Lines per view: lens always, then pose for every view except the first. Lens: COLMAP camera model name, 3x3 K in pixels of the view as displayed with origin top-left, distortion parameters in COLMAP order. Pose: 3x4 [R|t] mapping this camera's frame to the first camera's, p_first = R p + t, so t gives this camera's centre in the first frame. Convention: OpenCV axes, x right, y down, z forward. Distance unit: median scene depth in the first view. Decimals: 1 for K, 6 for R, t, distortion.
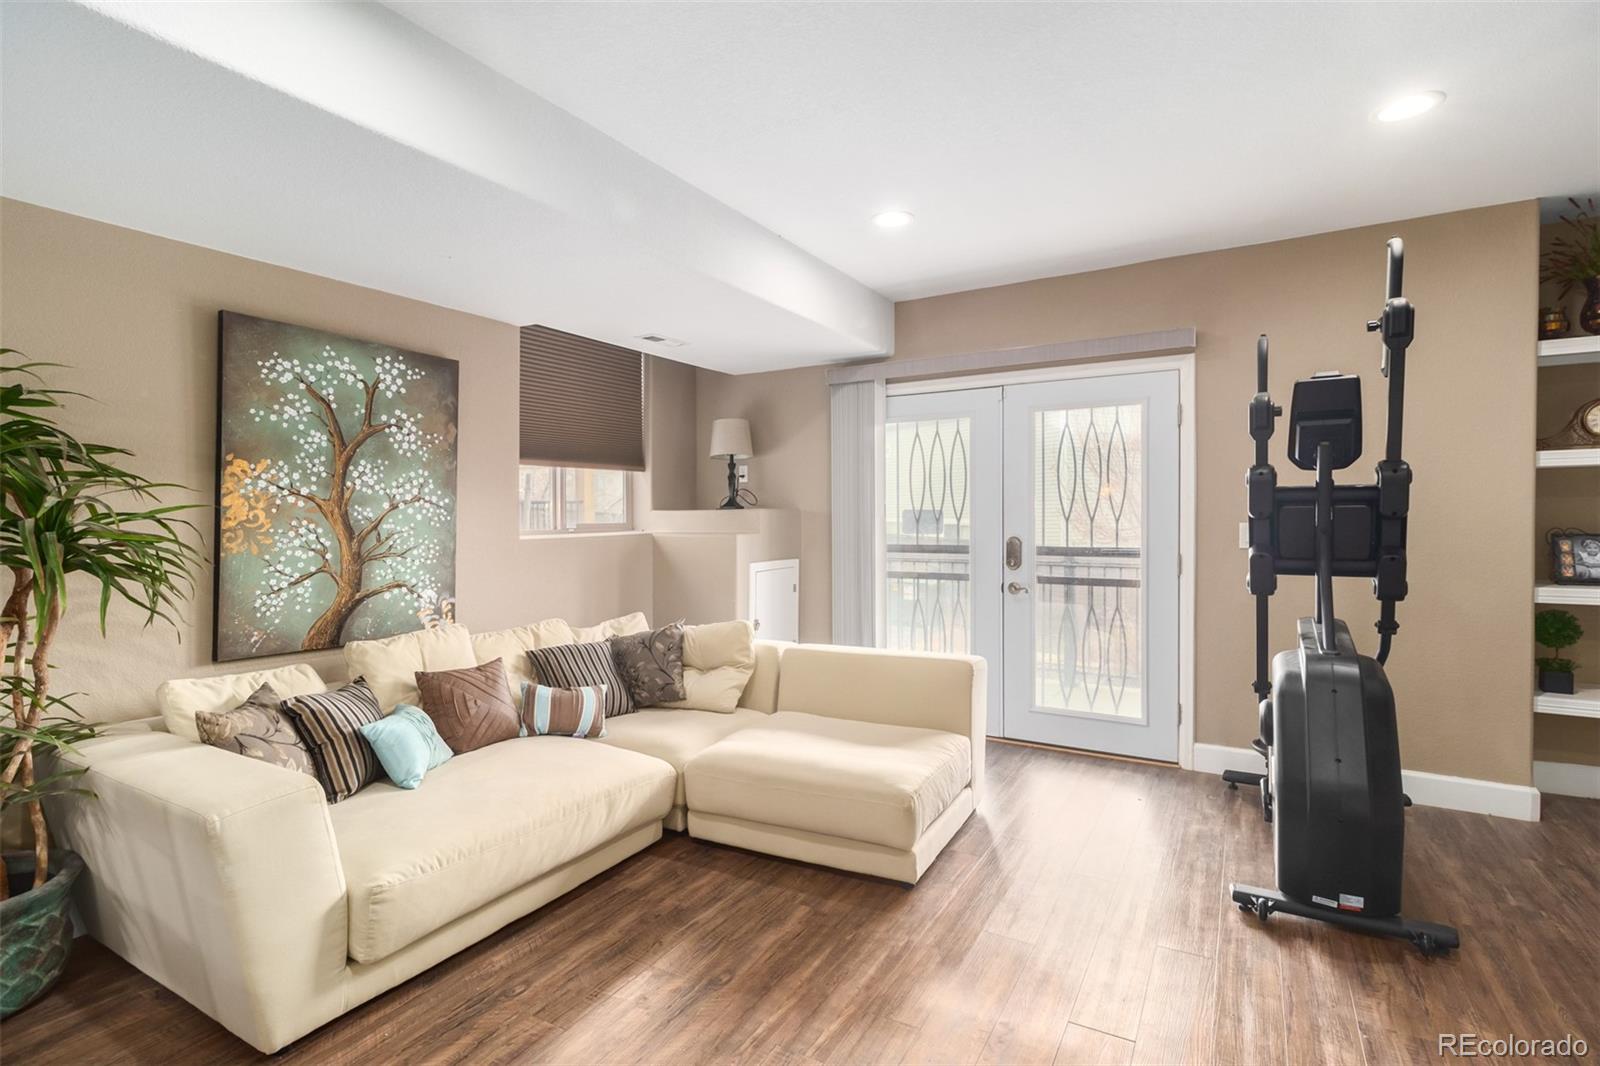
lens RADIAL K [[757.0, 0, 806.7], [0, 757.0, 525.8], [0, 0, 1]] dist [0.002742, -0.000143]
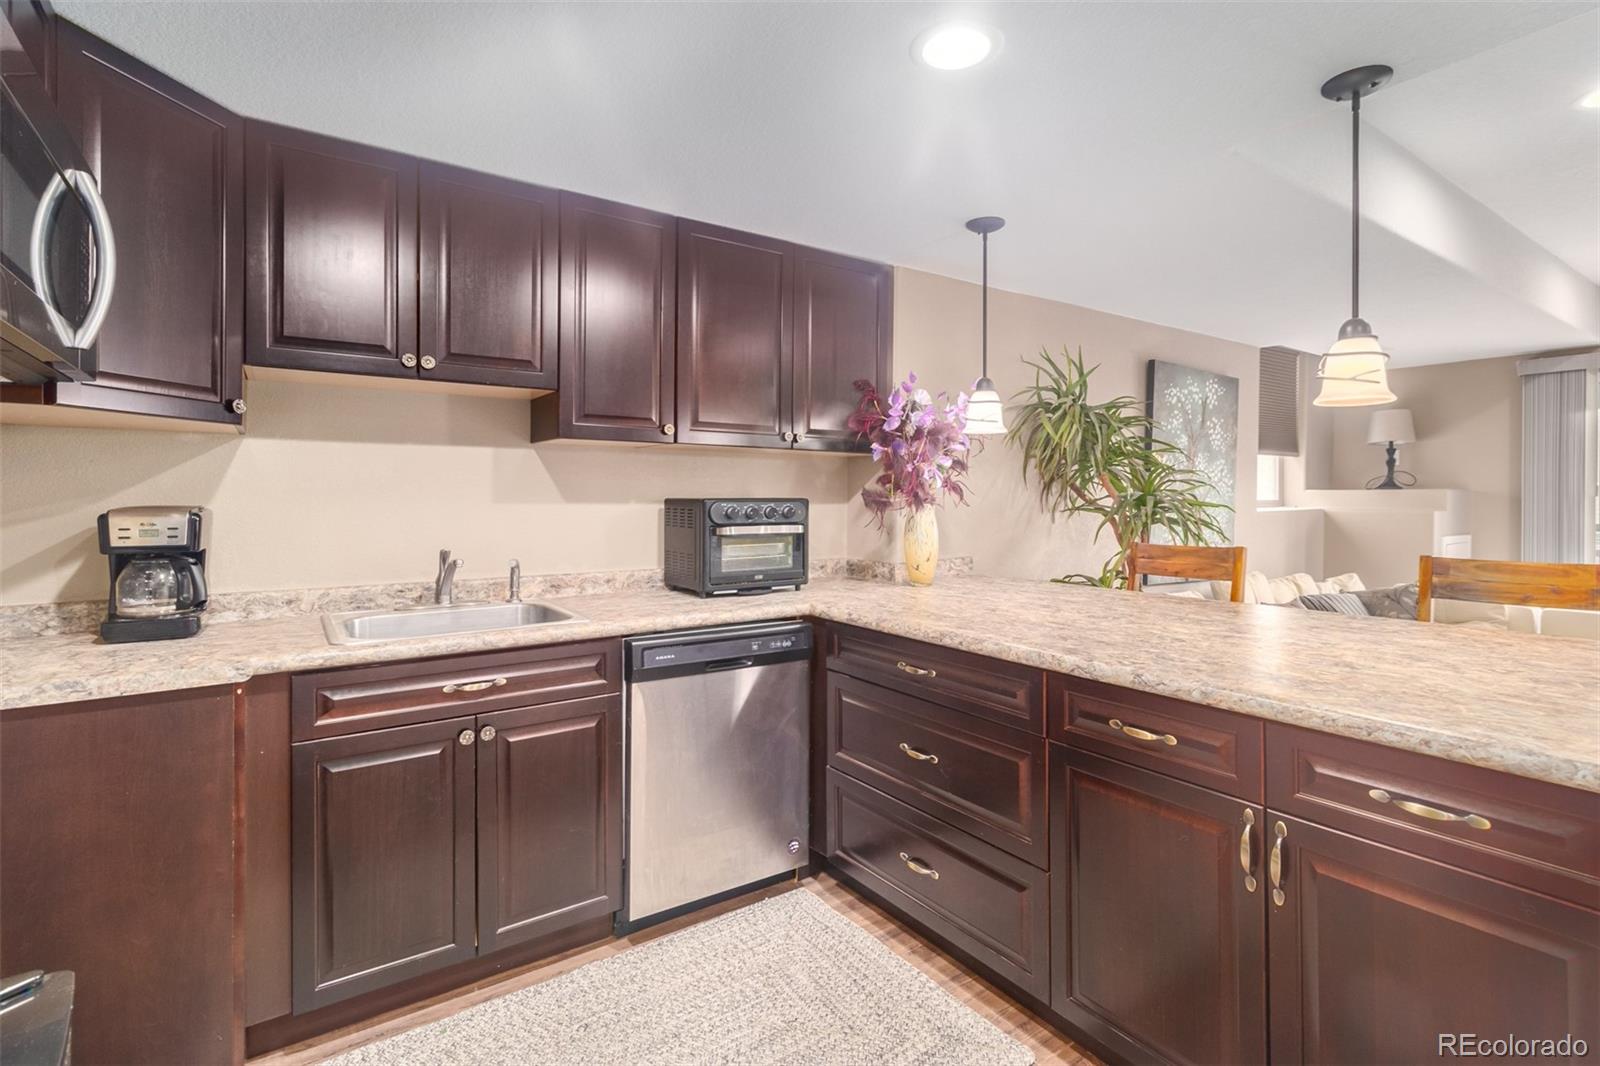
lens RADIAL K [[757.0, 0, 784.9], [0, 757.0, 501.6], [0, 0, 1]] dist [0.002742, -0.000143]
pose [[0.904666, 0.017182, -0.425775, -0.474210], [-0.018135, 0.999834, 0.001815, 0.011758], [0.425735, 0.006080, 0.904827, -0.443248]]
